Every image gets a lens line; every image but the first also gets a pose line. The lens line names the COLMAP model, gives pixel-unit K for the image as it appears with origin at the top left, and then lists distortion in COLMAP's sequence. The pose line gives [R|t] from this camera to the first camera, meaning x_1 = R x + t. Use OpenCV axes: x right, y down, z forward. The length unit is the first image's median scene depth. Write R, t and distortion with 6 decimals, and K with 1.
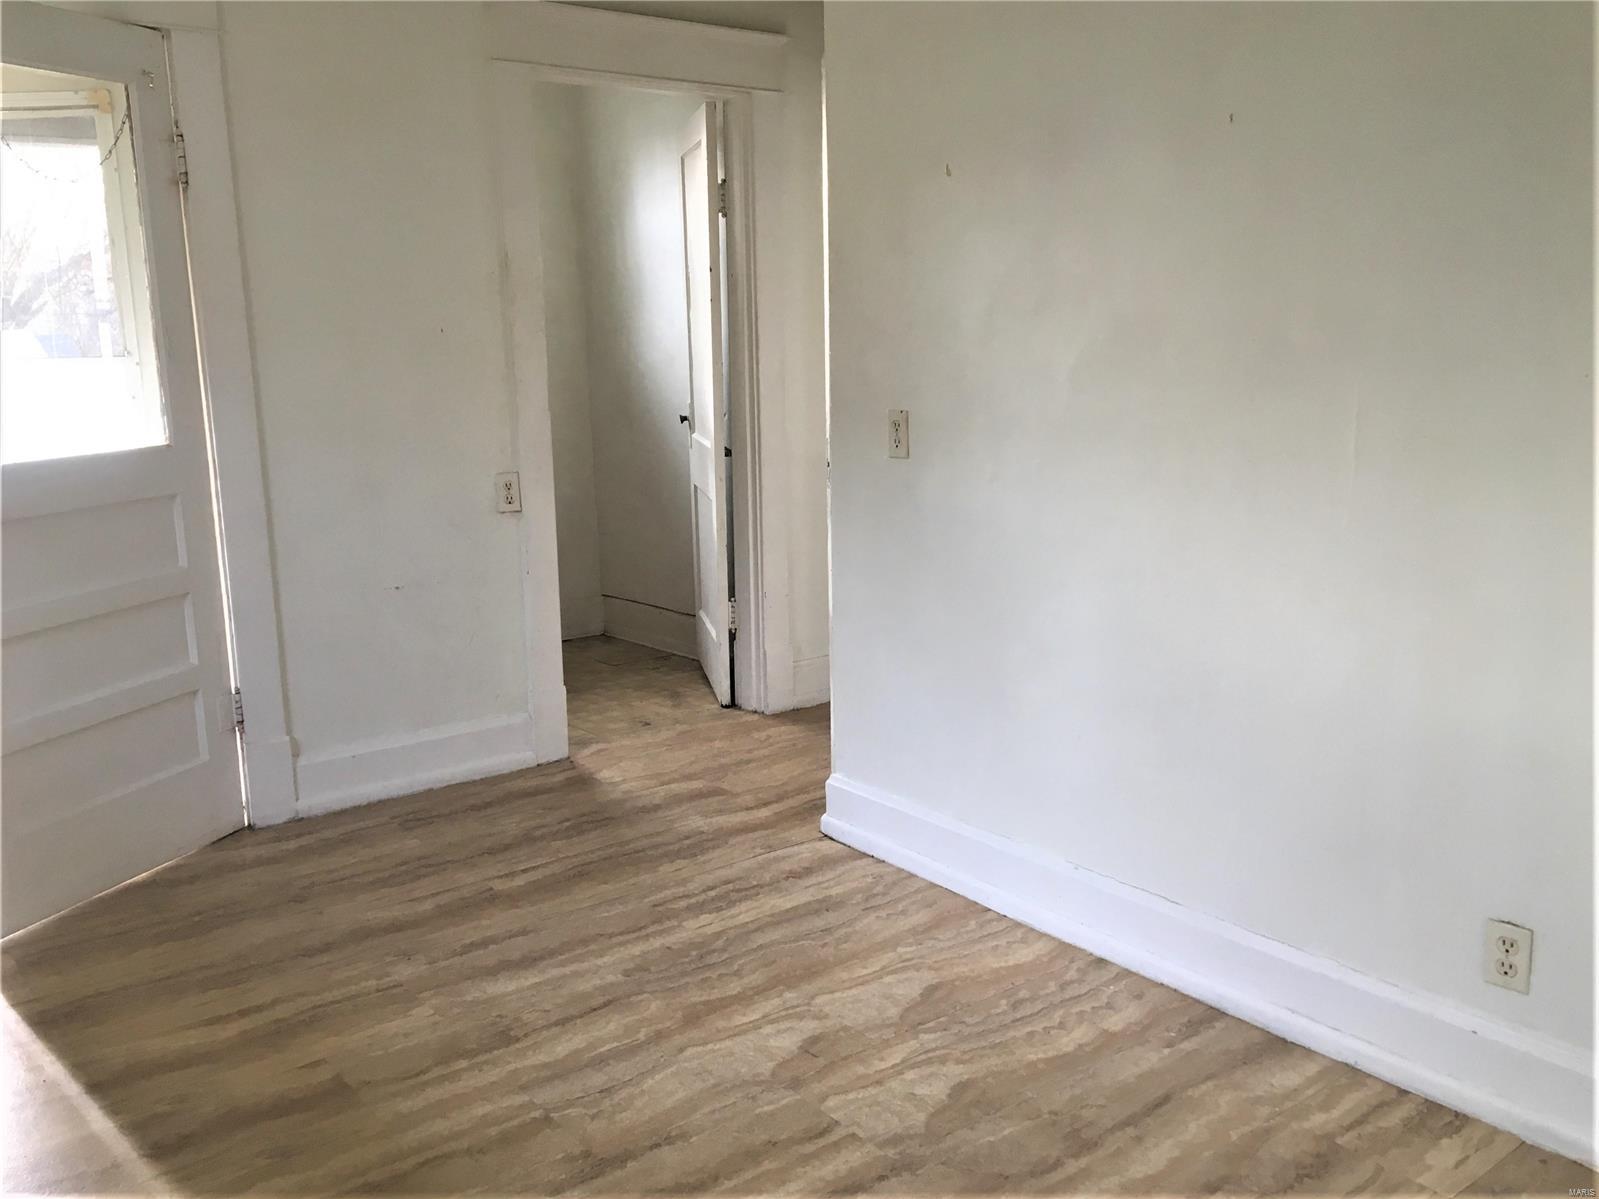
lens RADIAL K [[1373.9, 0, 796.3], [0, 1373.9, 598.5], [0, 0, 1]] dist [0.058895, -0.089011]
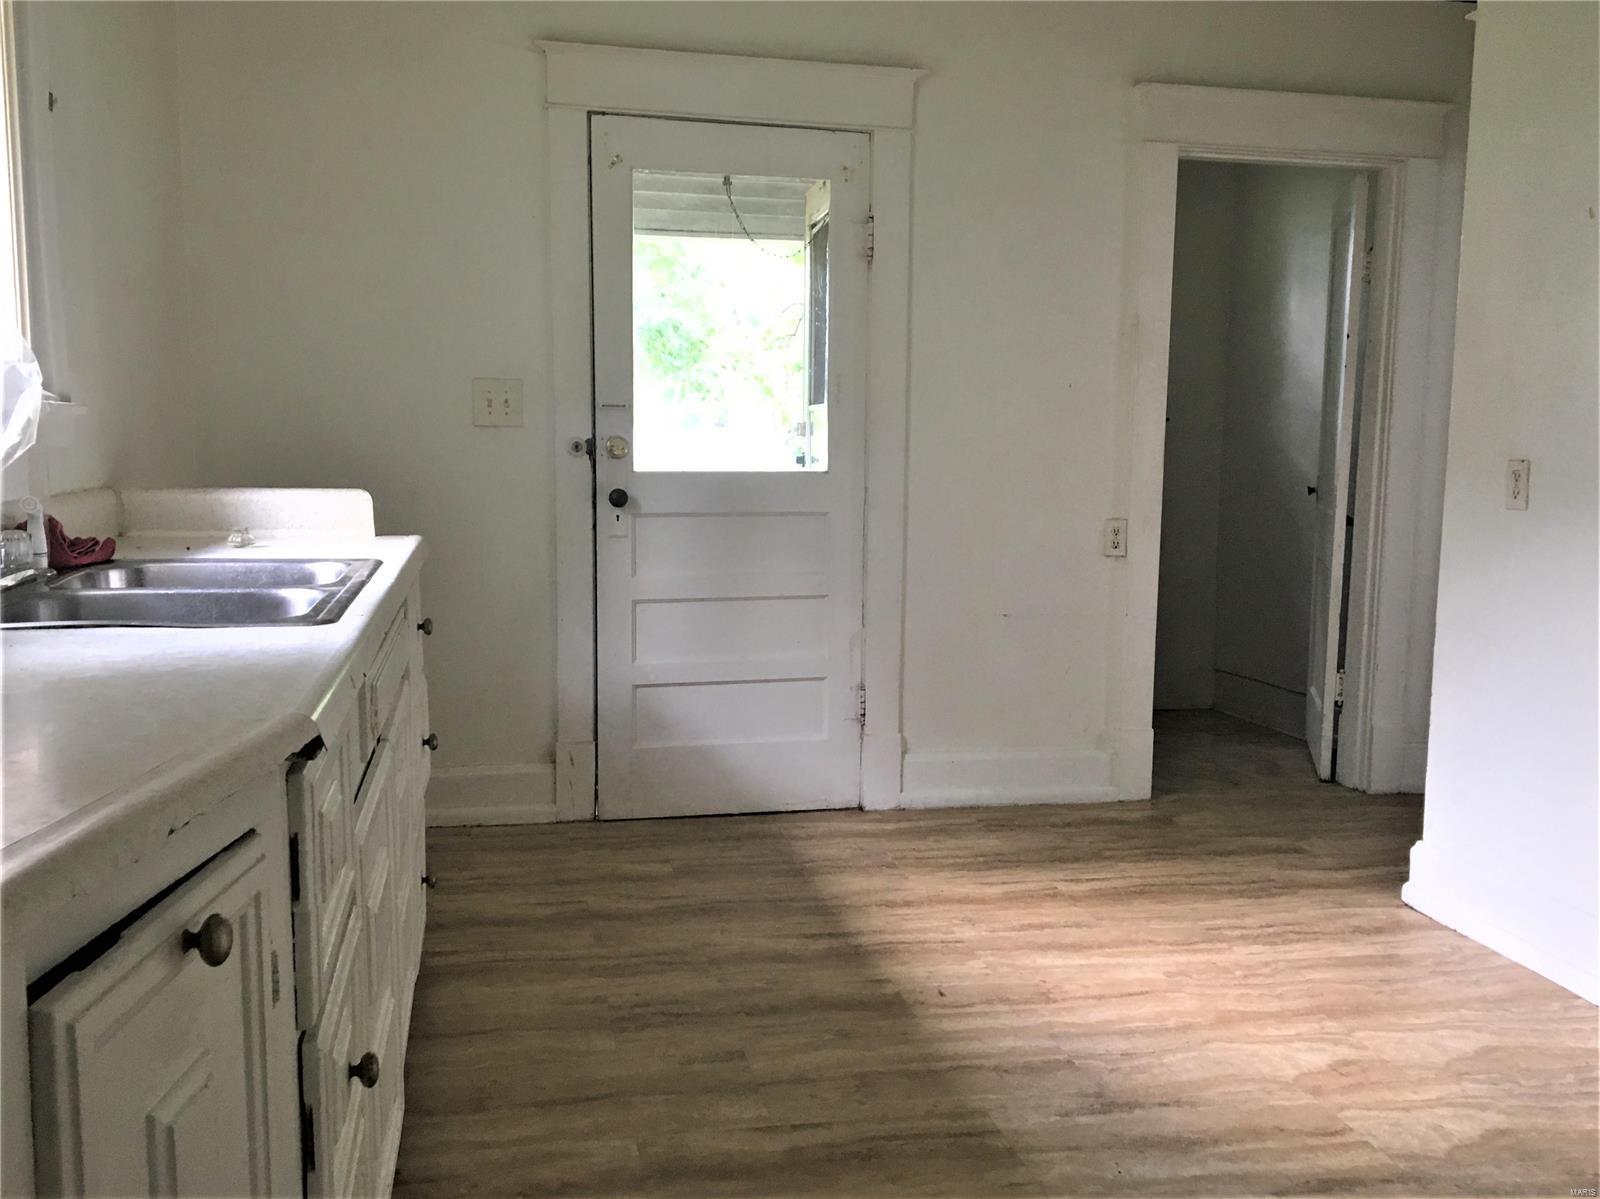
lens RADIAL K [[1374.8, 0, 811.2], [0, 1374.8, 598.2], [0, 0, 1]] dist [0.058895, -0.089011]
pose [[0.899477, 0.078805, -0.429803, 0.059410], [-0.108928, 0.992990, -0.045895, 0.063523], [0.423173, 0.088099, 0.901755, -0.080947]]
